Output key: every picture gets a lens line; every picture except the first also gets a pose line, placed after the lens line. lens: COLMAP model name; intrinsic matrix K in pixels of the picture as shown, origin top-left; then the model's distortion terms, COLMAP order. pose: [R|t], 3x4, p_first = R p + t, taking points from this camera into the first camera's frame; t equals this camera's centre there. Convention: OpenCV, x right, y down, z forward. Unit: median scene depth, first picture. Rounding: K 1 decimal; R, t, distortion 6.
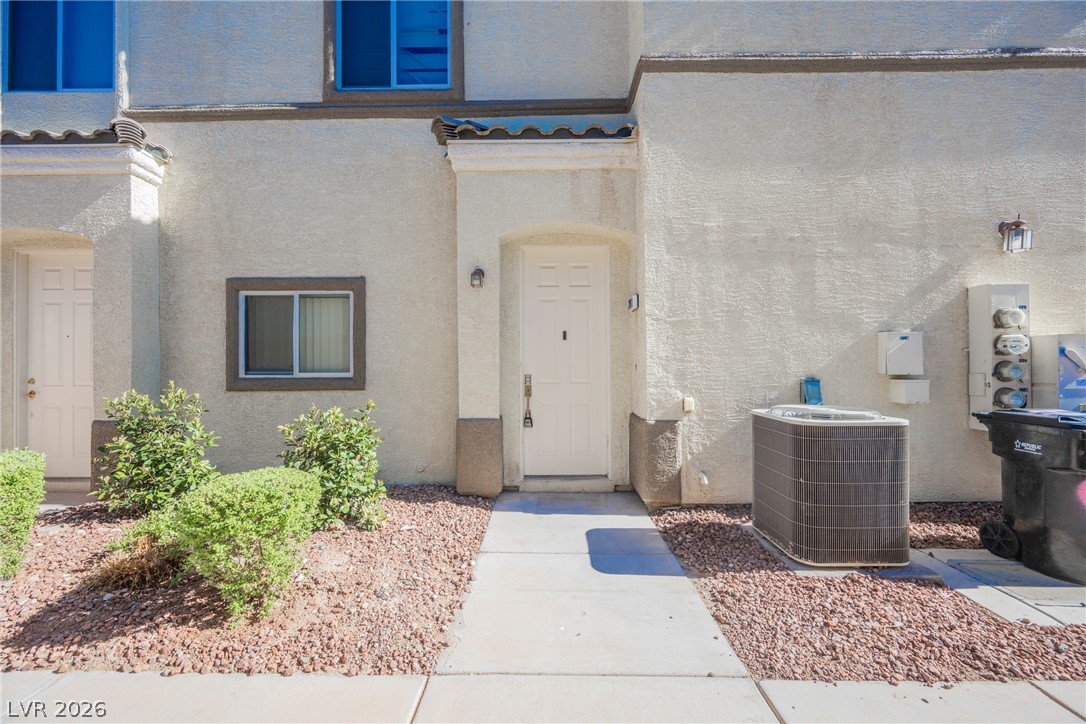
lens RADIAL K [[422.0, 0, 551.7], [0, 422.0, 363.4], [0, 0, 1]] dist [-0.000331, 0.000025]
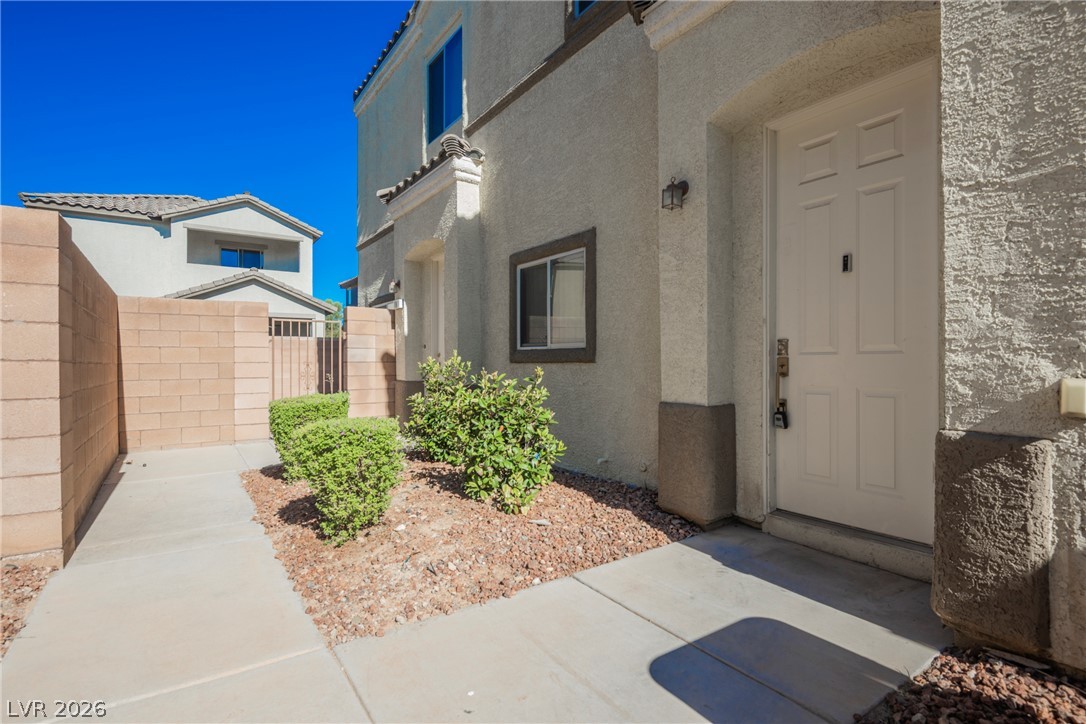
lens RADIAL K [[539.2, 0, 543.0], [0, 539.2, 362.0], [0, 0, 1]] dist [0.000937, -0.000275]
pose [[0.569457, 0.005367, -0.822004, 0.403434], [0.003869, 0.999950, 0.009209, 0.054832], [0.822012, -0.008424, 0.569407, 0.322218]]
